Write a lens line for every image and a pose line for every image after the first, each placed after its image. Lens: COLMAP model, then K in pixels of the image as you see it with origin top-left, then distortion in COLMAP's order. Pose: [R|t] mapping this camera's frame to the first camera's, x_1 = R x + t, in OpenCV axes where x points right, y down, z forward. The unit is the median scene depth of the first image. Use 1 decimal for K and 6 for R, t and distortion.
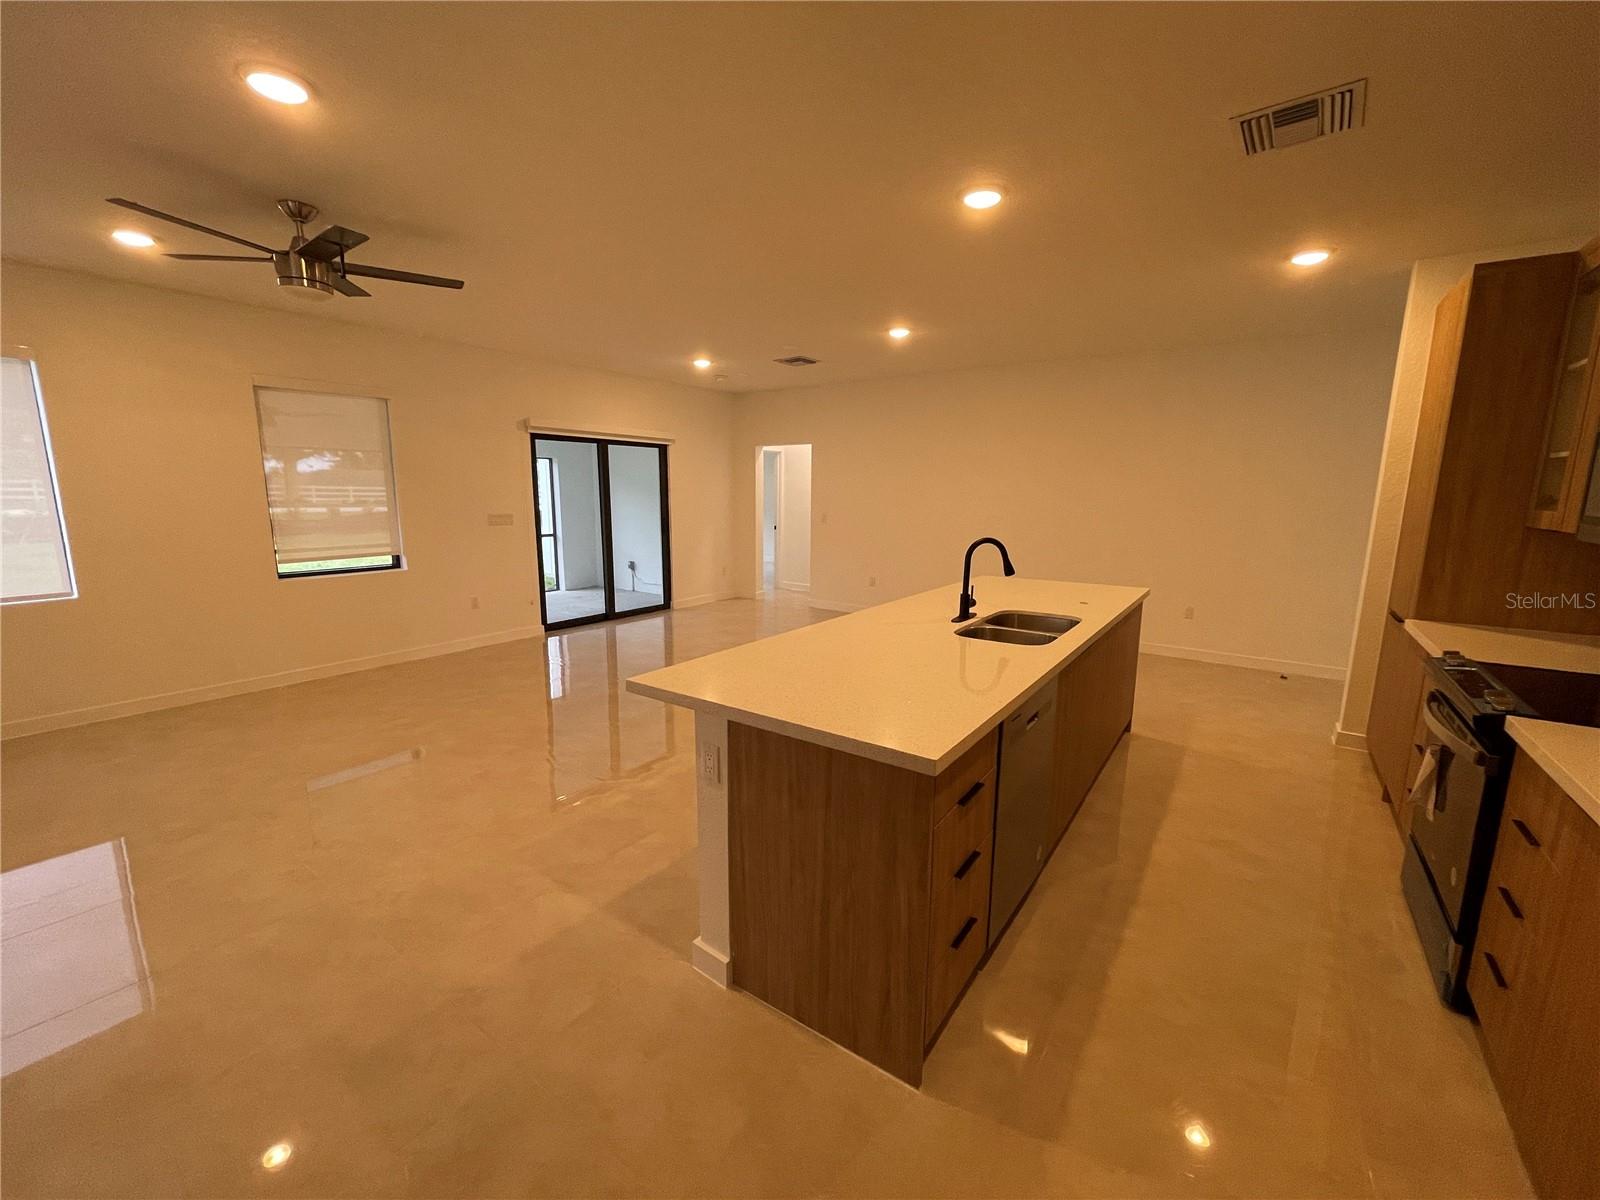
lens RADIAL K [[646.8, 0, 798.6], [0, 646.8, 602.0], [0, 0, 1]] dist [0.001184, -0.000048]
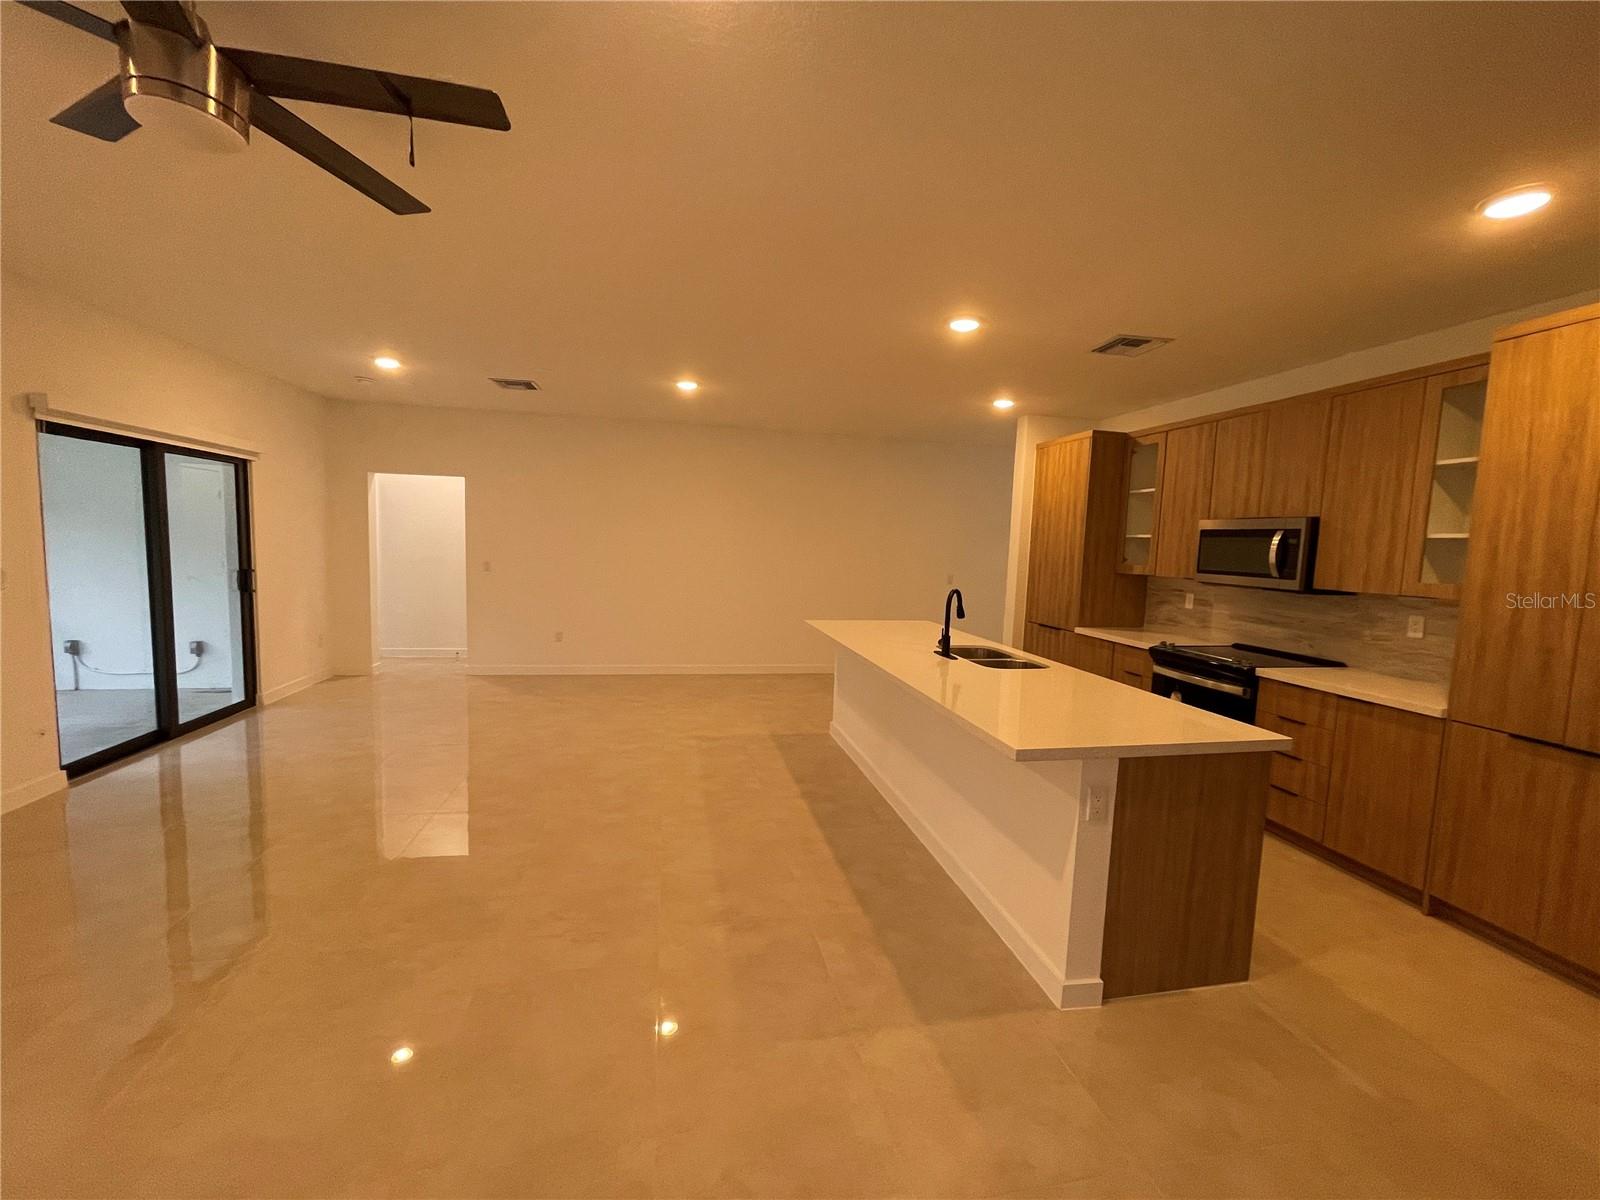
lens RADIAL K [[646.8, 0, 796.6], [0, 646.8, 603.3], [0, 0, 1]] dist [0.001184, -0.000048]
pose [[0.678106, -0.053087, 0.733044, -0.371885], [0.096176, 0.995221, -0.016895, -0.035816], [-0.728644, 0.081958, 0.679971, 0.171361]]
